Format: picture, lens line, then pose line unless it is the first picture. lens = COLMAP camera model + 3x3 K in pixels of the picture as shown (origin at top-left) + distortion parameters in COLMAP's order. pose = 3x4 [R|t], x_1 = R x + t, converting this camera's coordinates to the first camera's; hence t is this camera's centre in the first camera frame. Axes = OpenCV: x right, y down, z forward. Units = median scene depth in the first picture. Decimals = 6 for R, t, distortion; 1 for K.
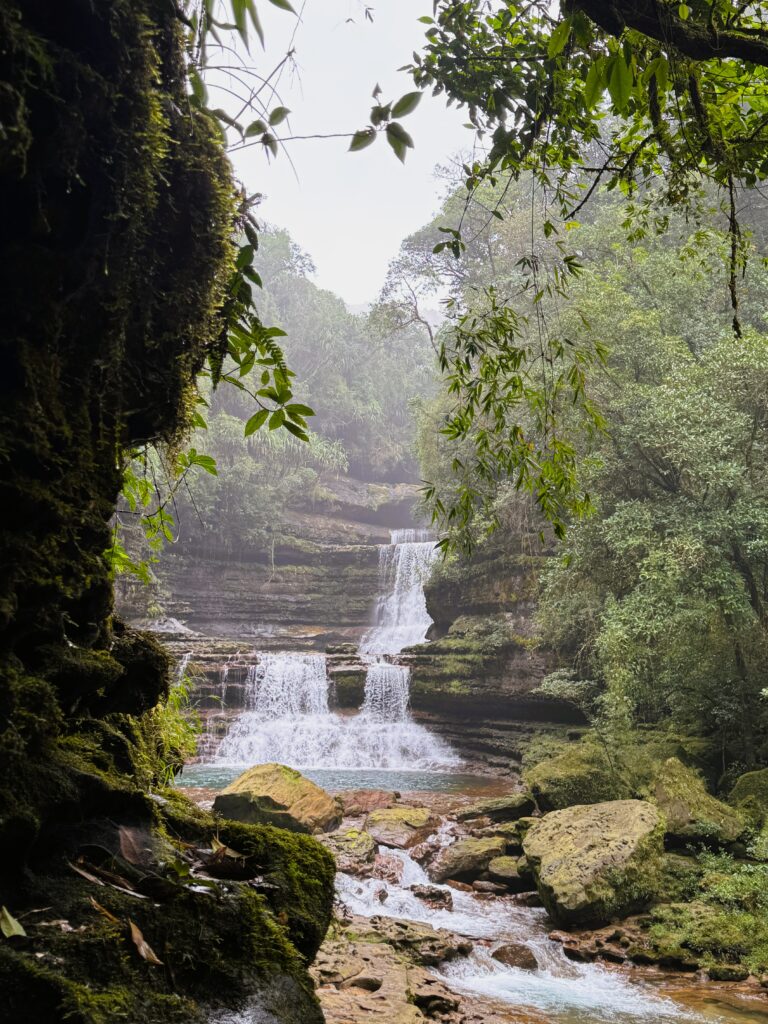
lens RADIAL K [[1161.2, 0, 385.0], [0, 1161.2, 511.3], [0, 0, 1]] dist [0.033518, 0.000000]
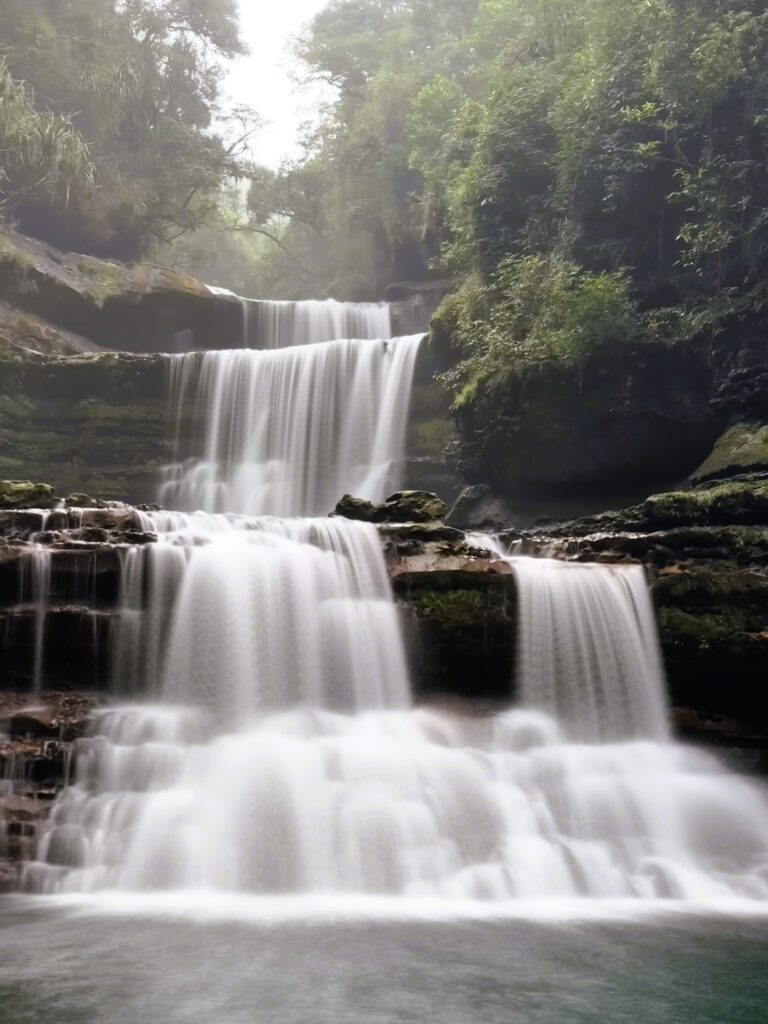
lens RADIAL K [[1673.9, 0, 383.7], [0, 1673.9, 512.7], [0, 0, 1]] dist [0.000219, 0.000000]
pose [[0.956539, 0.040710, 0.288749, -0.175579], [-0.051567, 0.998216, 0.030090, 0.109201], [-0.287009, -0.043672, 0.956932, 0.585455]]
